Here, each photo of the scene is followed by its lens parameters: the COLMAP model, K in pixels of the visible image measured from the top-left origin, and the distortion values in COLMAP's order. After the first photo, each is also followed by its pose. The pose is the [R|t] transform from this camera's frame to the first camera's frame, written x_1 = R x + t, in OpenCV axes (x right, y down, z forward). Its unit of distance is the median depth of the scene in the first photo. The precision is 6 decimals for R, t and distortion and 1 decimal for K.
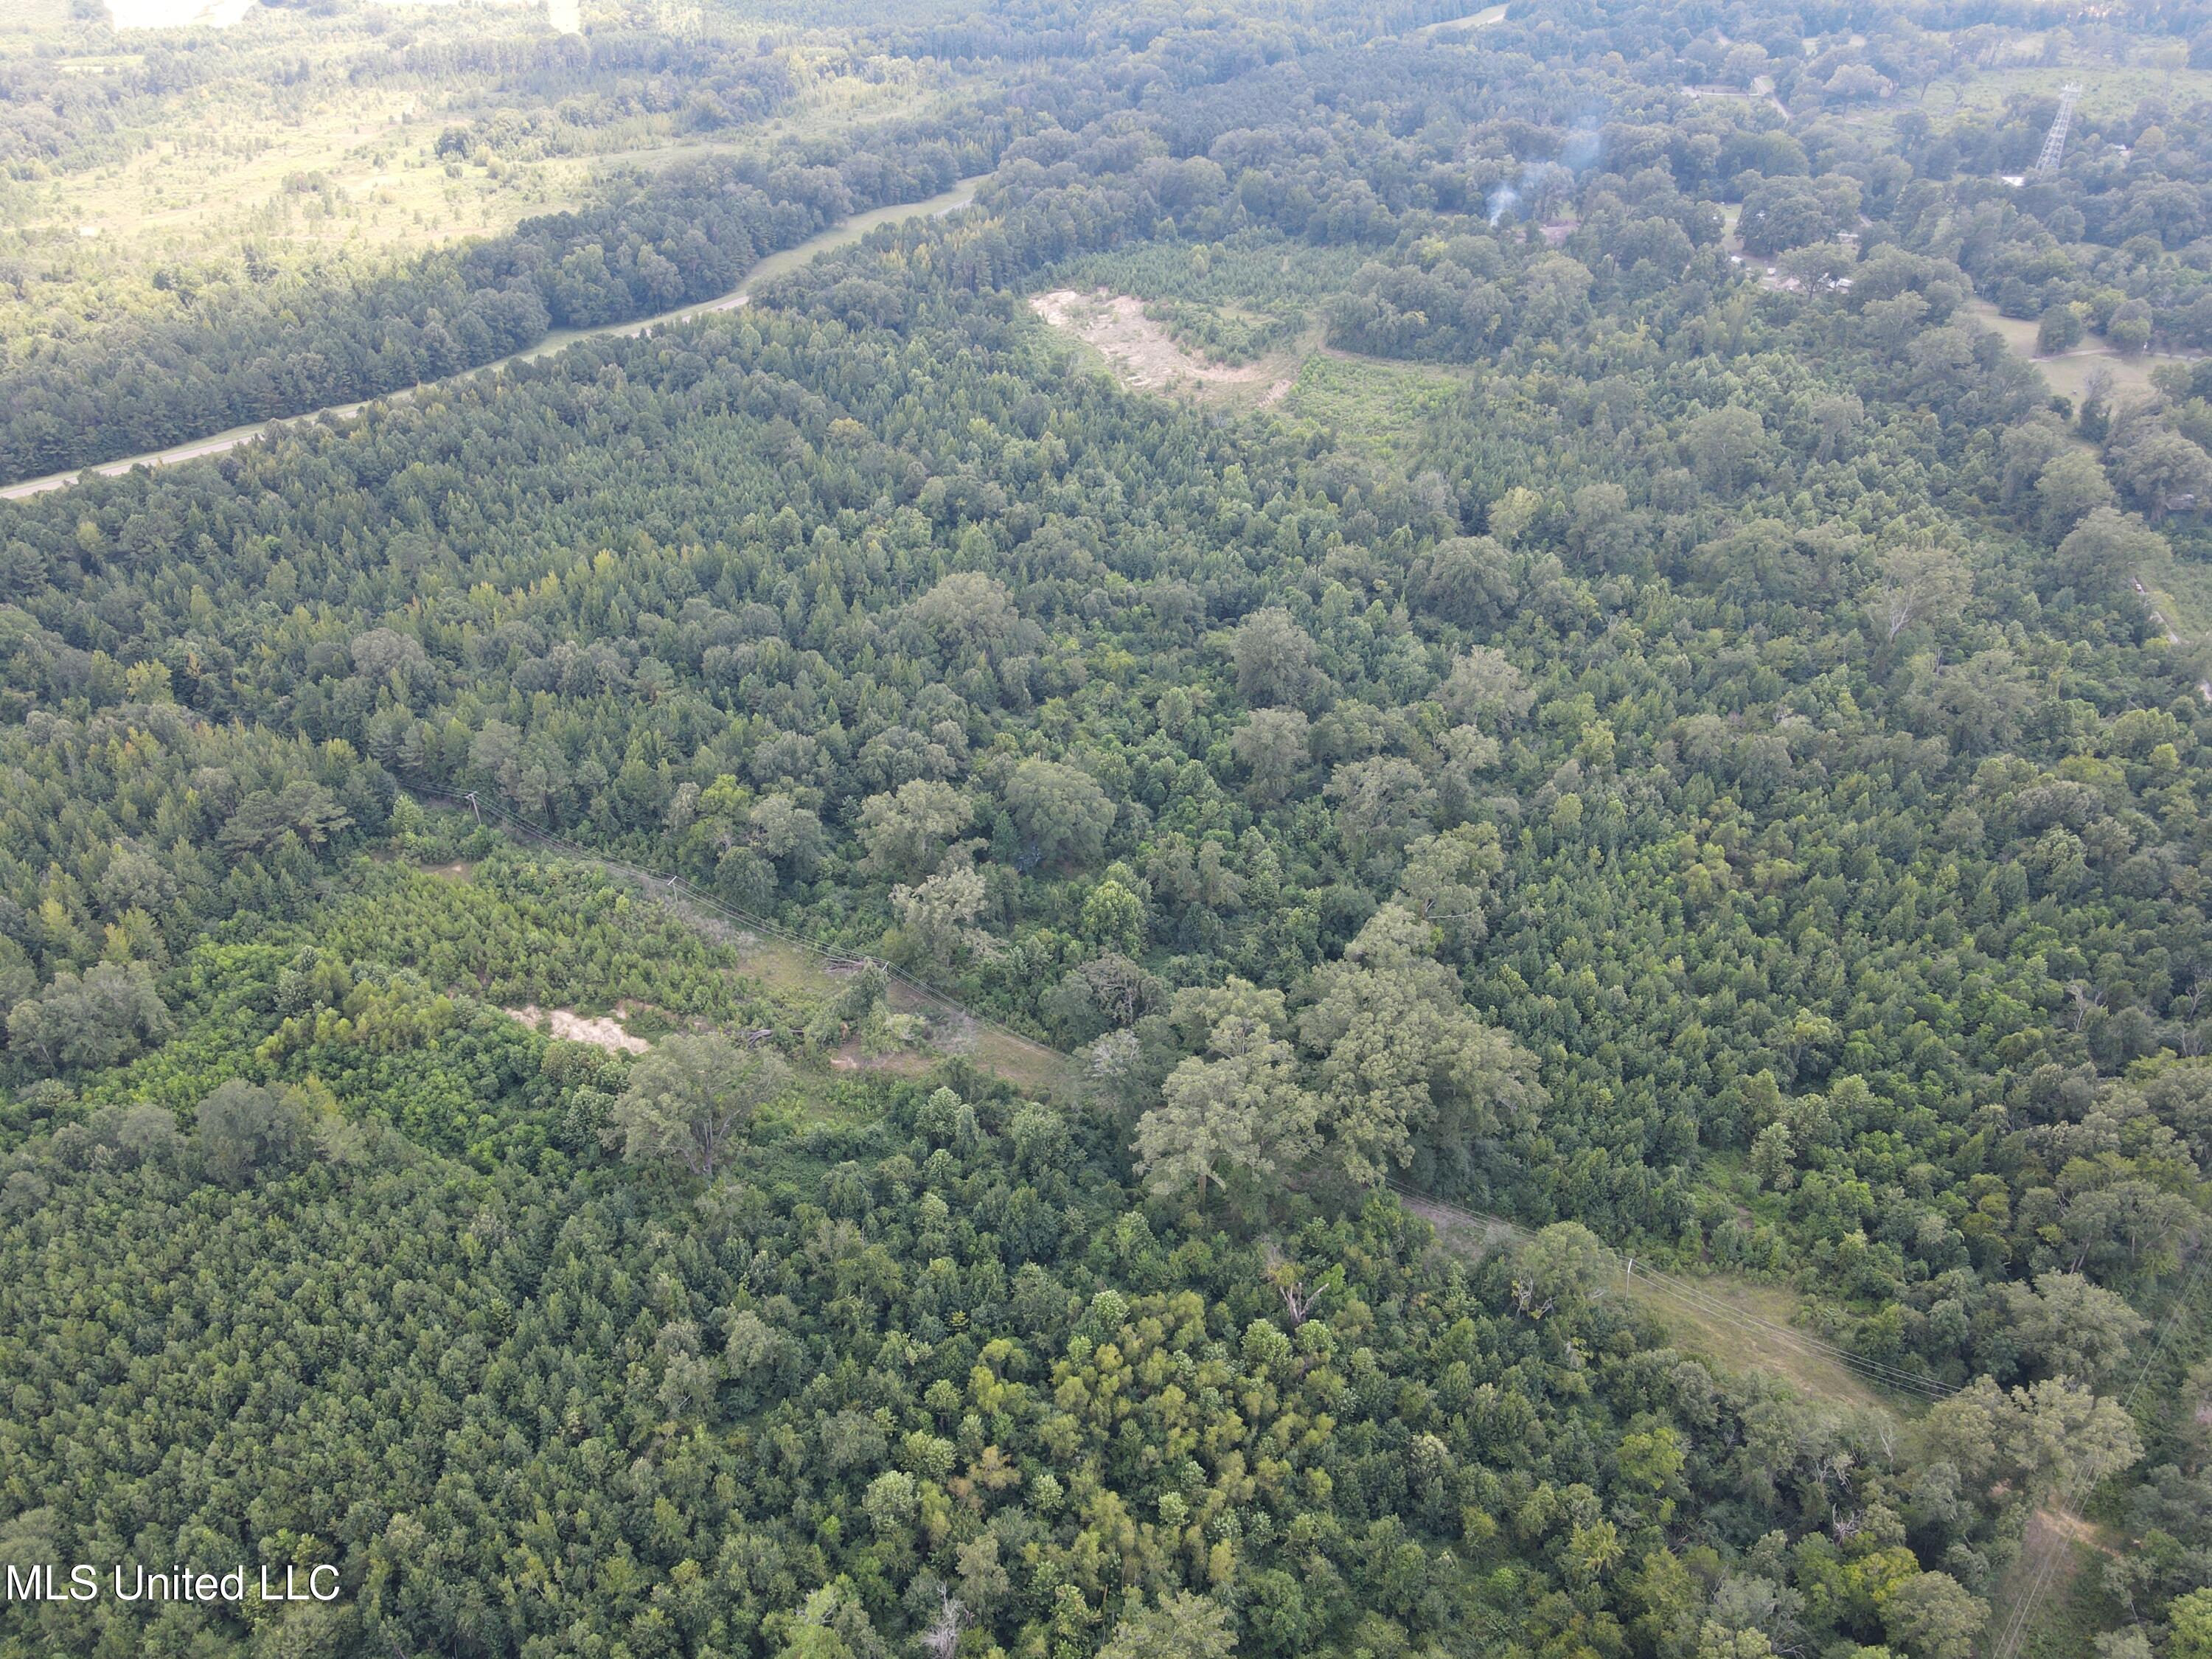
lens RADIAL K [[1622.2, 0, 1102.1], [0, 1622.2, 851.6], [0, 0, 1]] dist [0.006395, 0.016072]
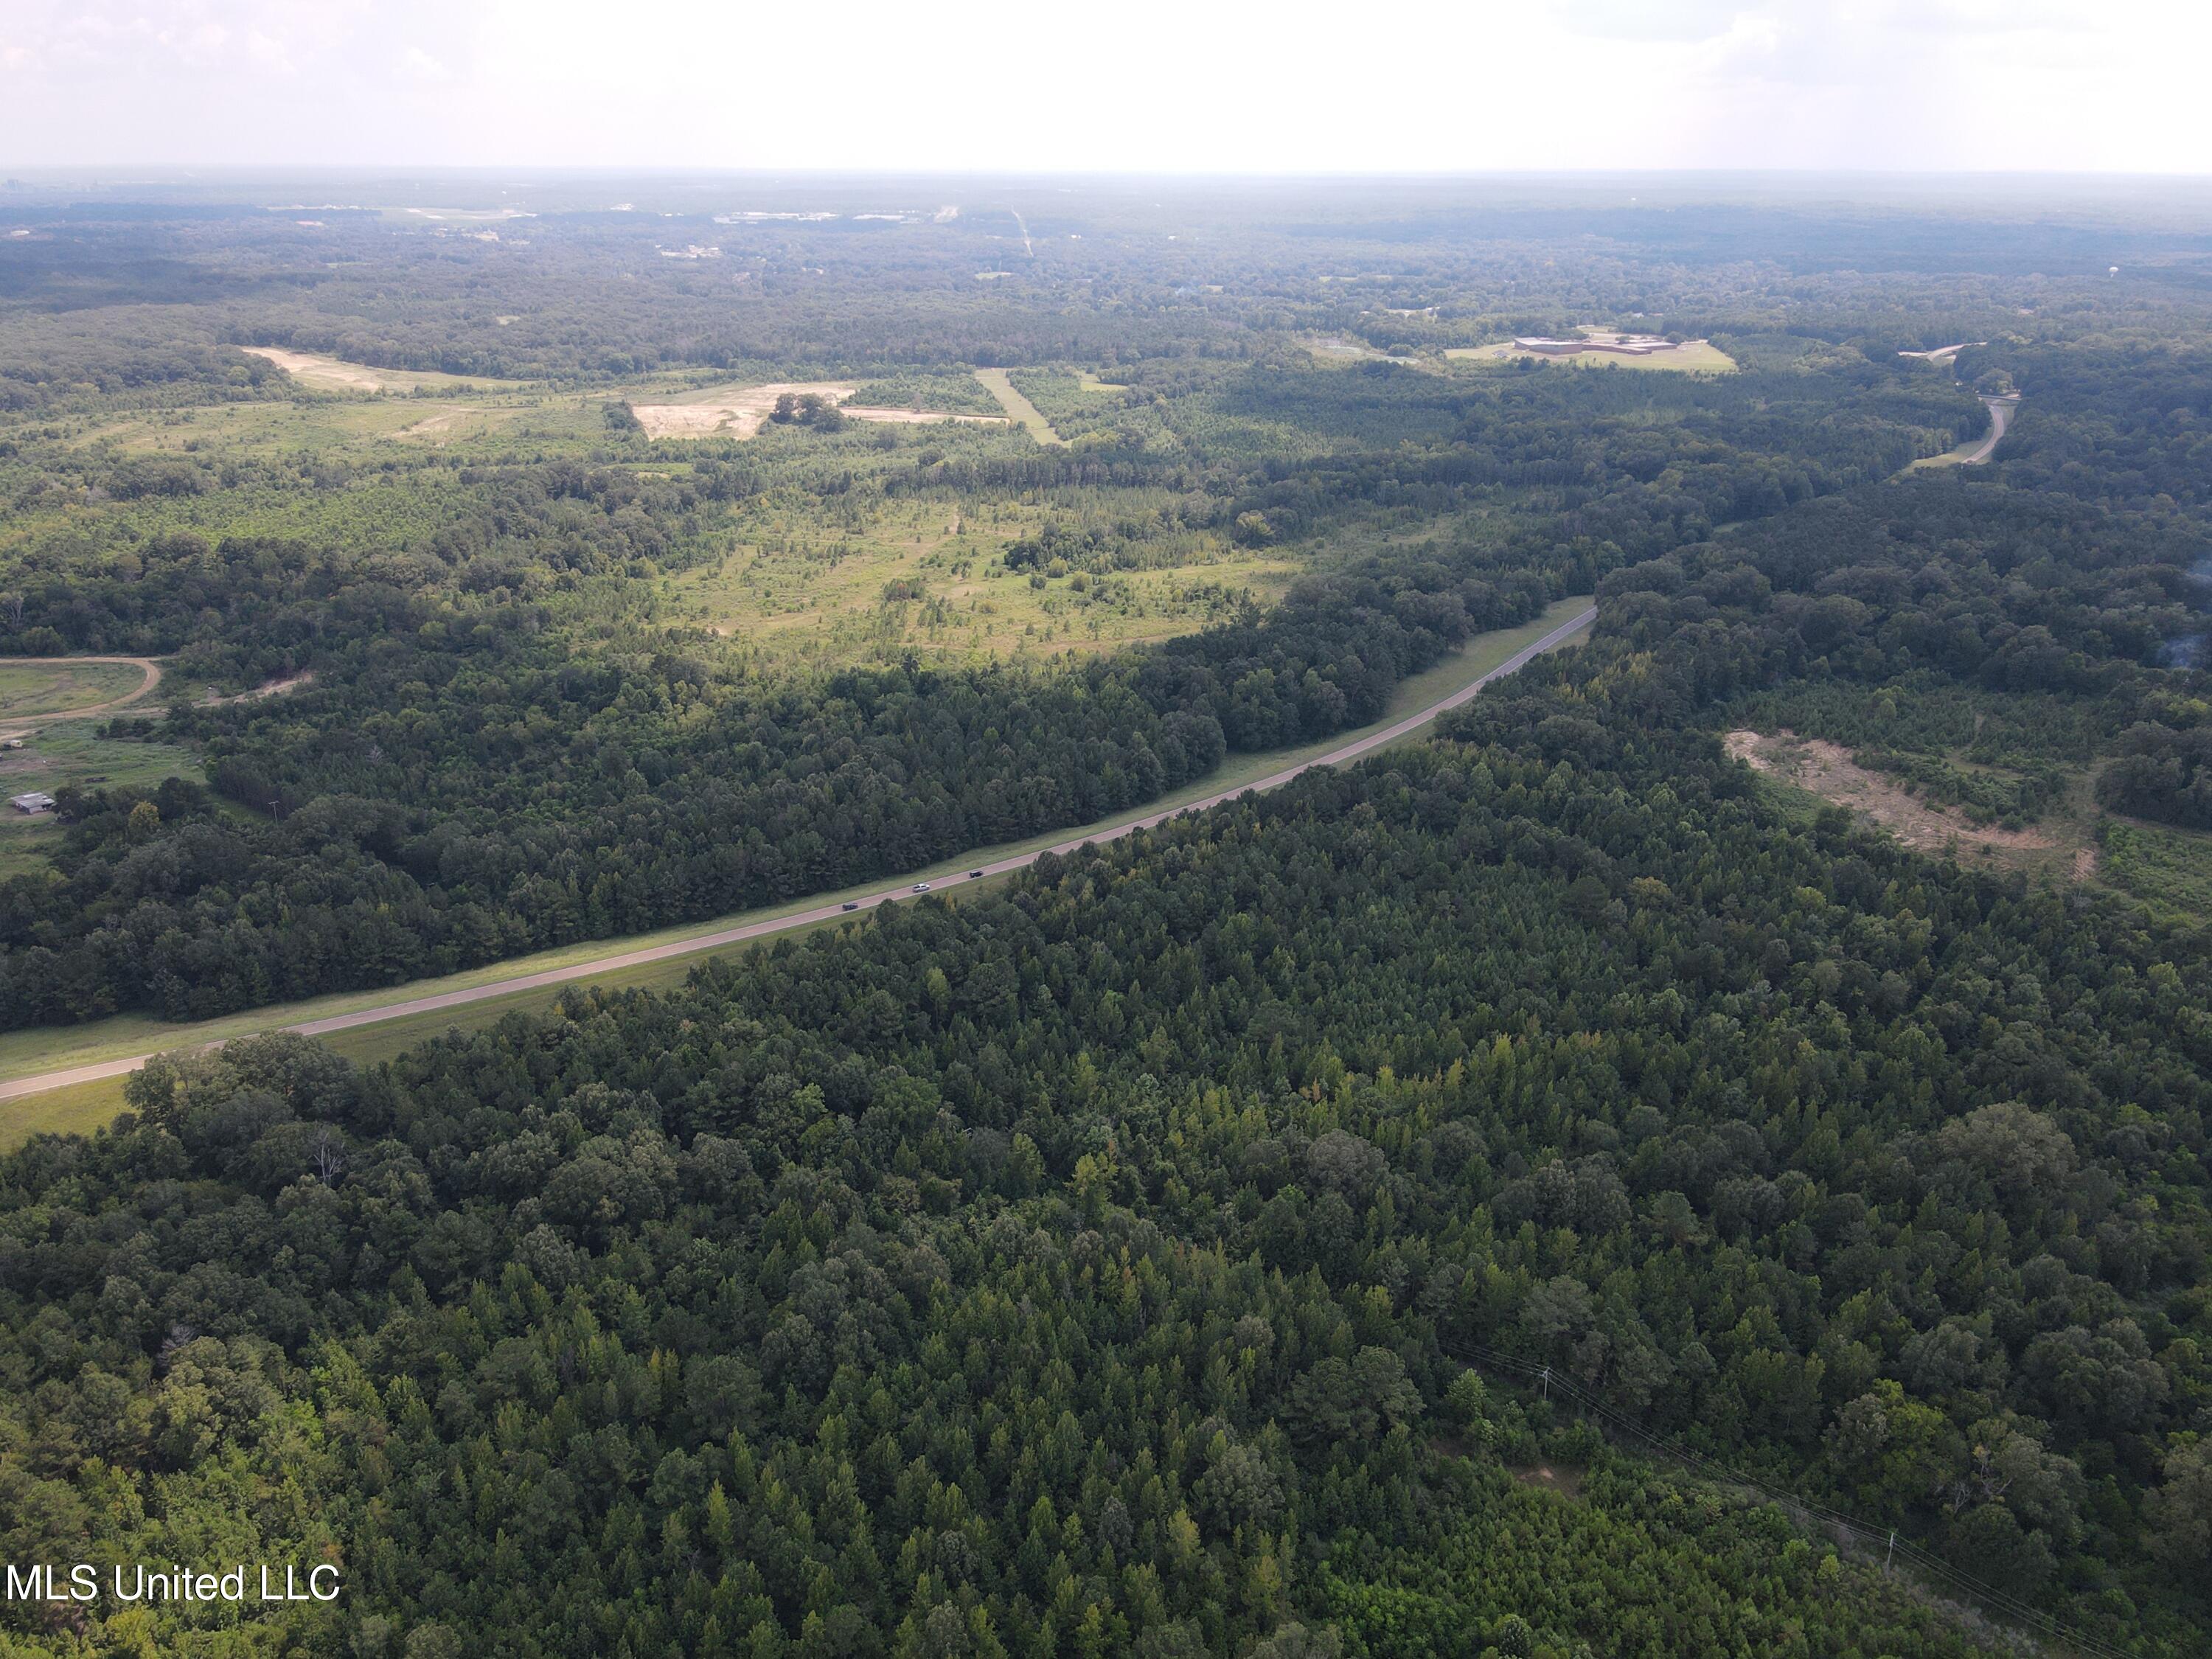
lens RADIAL K [[1622.2, 0, 1089.9], [0, 1622.2, 860.9], [0, 0, 1]] dist [0.006395, 0.016072]
pose [[0.989915, 0.054814, -0.130631, -0.365542], [-0.081120, 0.975294, -0.205476, -0.069383], [0.116141, 0.214001, 0.969905, 0.094554]]
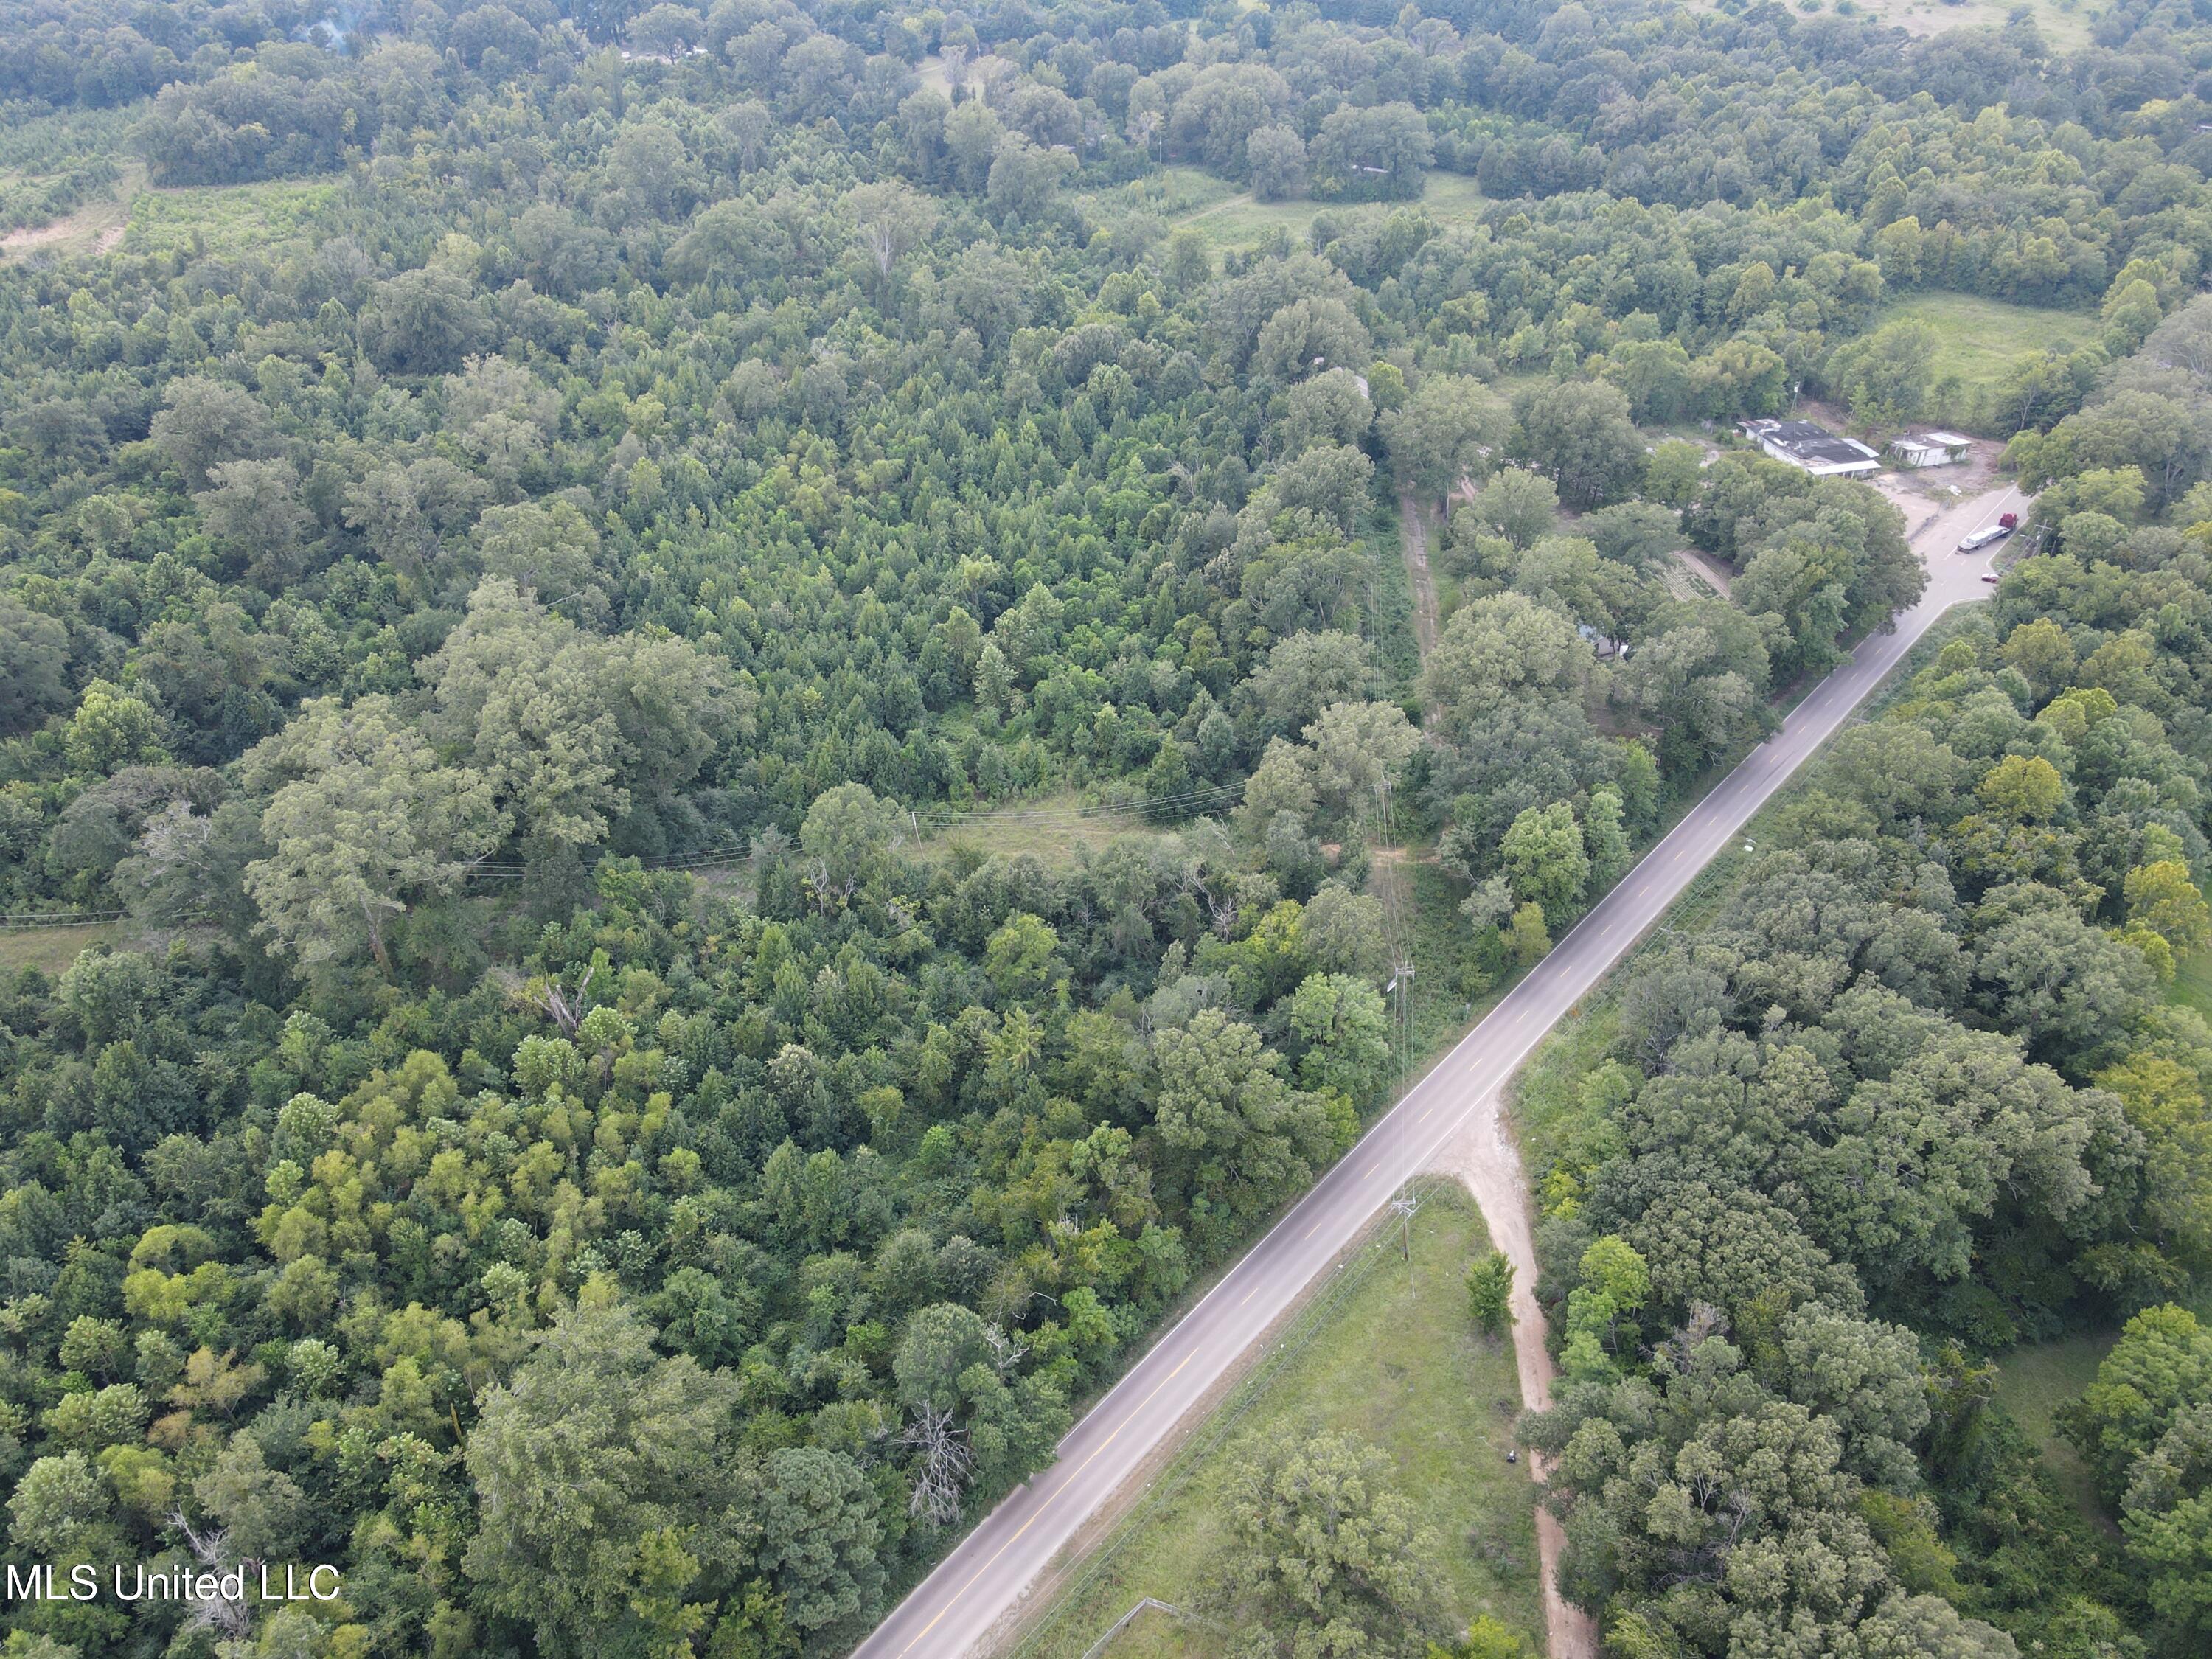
lens RADIAL K [[1622.2, 0, 1105.3], [0, 1622.2, 839.3], [0, 0, 1]] dist [0.006395, 0.016072]
pose [[0.789209, -0.372665, 0.488129, -0.010468], [0.373006, 0.922308, 0.101063, 0.109735], [-0.487868, 0.102315, 0.866900, 0.103289]]
